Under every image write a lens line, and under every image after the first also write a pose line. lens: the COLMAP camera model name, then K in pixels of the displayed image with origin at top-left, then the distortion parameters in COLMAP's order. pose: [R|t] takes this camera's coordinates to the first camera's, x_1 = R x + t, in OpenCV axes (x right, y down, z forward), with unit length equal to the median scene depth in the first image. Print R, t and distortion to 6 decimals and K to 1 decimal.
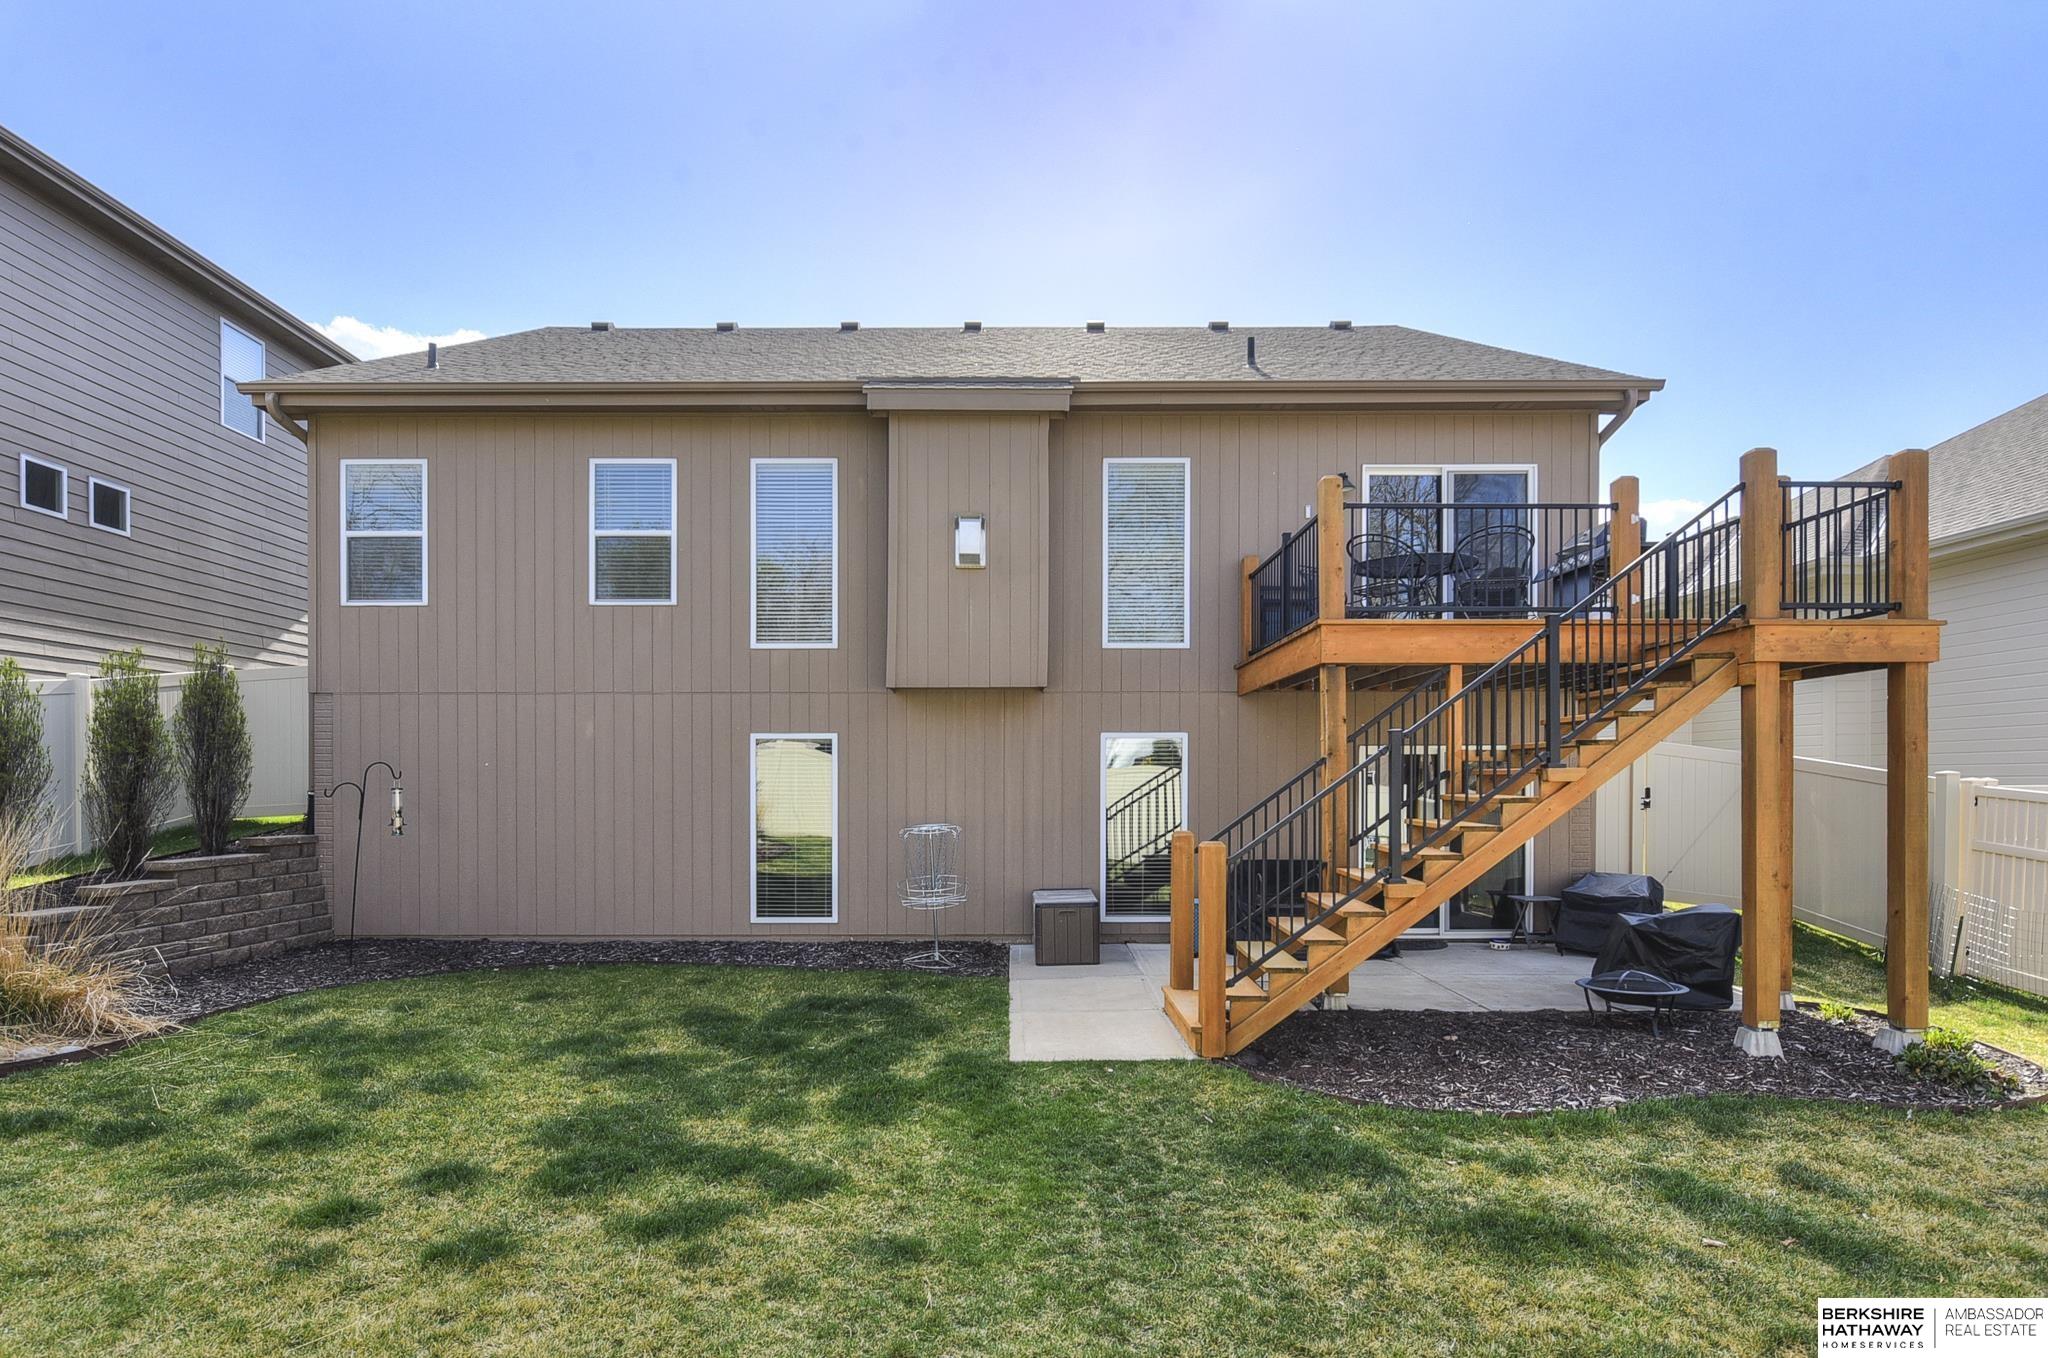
lens RADIAL K [[1036.5, 0, 989.6], [0, 1036.5, 790.2], [0, 0, 1]] dist [-0.006772, -0.001764]
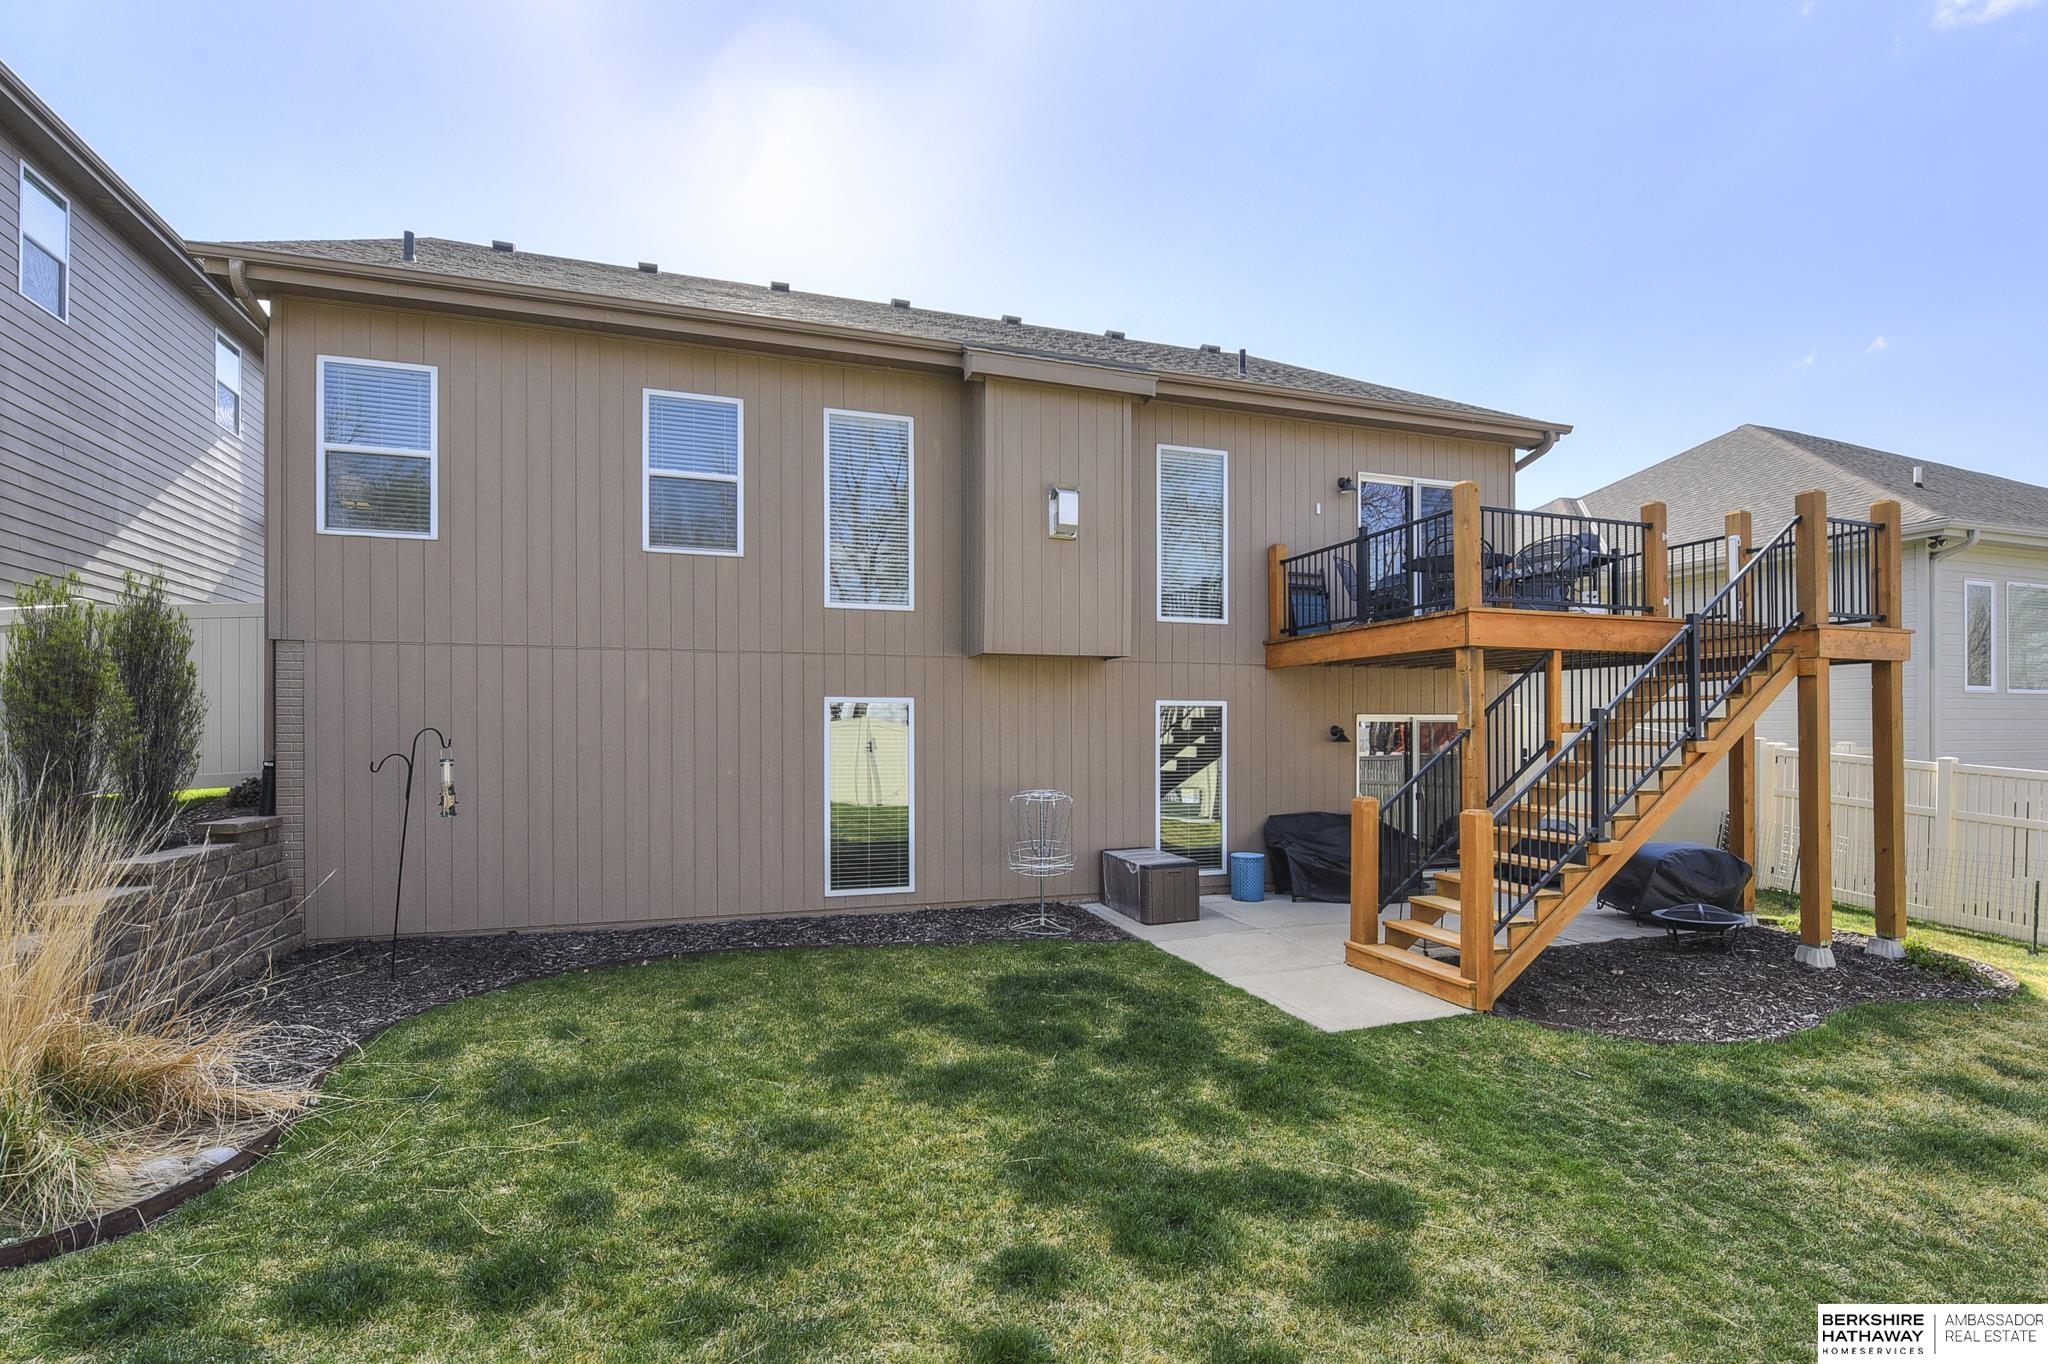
lens RADIAL K [[926.8, 0, 996.1], [0, 926.8, 729.6], [0, 0, 1]] dist [-0.010602, -0.001803]
pose [[0.949959, 0.001425, 0.312371, -0.387593], [0.001878, 0.999945, -0.010273, -0.017565], [-0.312368, 0.010345, 0.949905, 0.163798]]
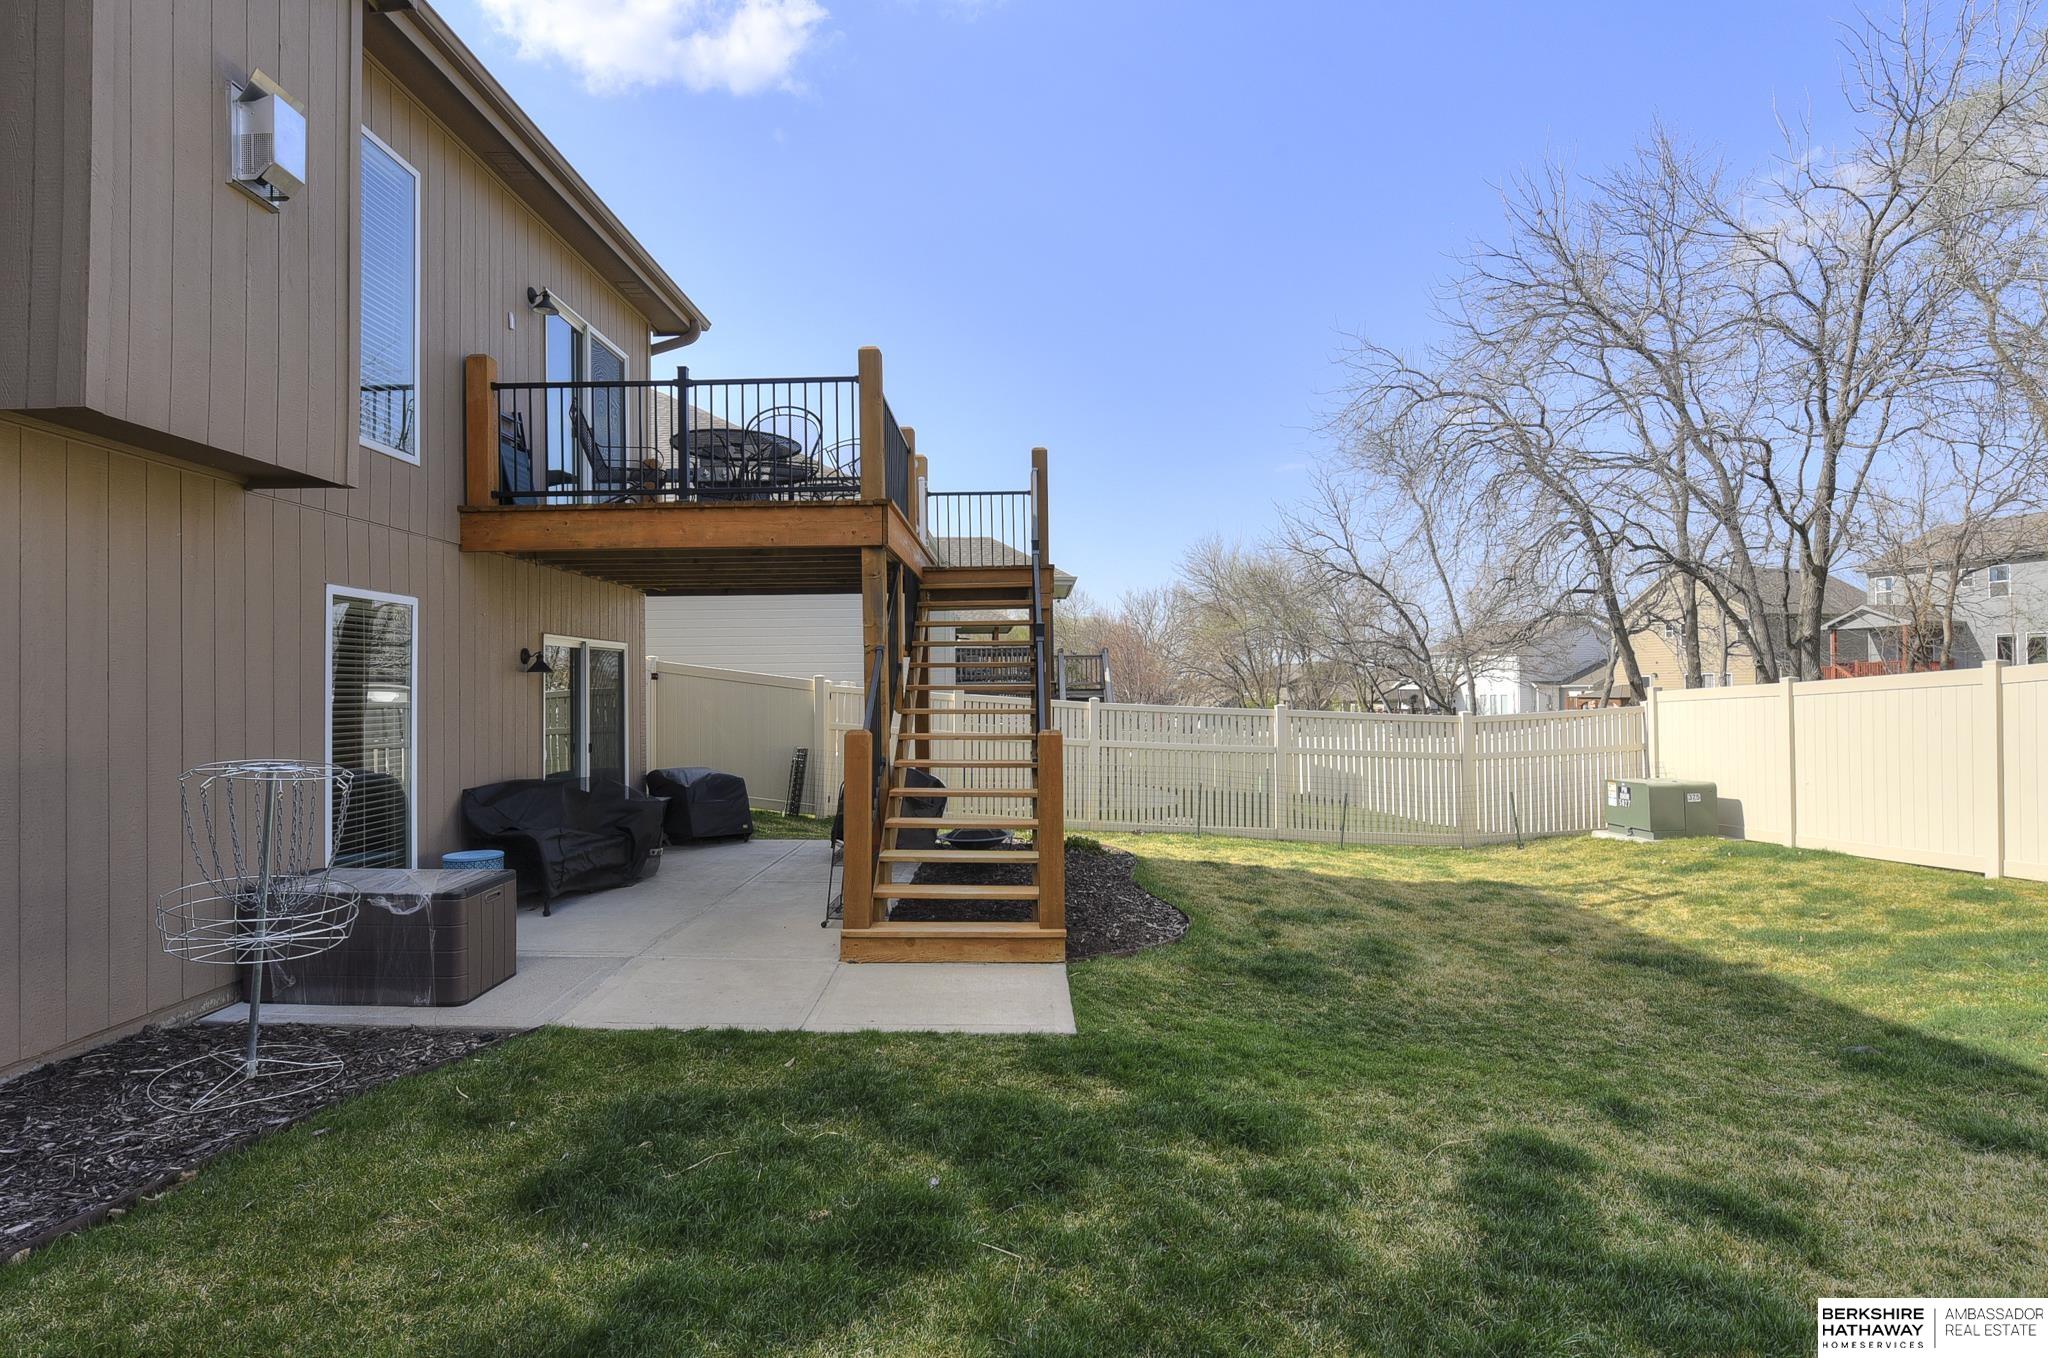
lens RADIAL K [[1036.5, 0, 1018.6], [0, 1036.5, 678.4], [0, 0, 1]] dist [-0.006772, -0.001764]
pose [[0.004546, 0.013026, 0.999905, -0.495694], [0.016350, 0.999781, -0.013099, 0.010131], [-0.999856, 0.016408, 0.004332, 0.705003]]
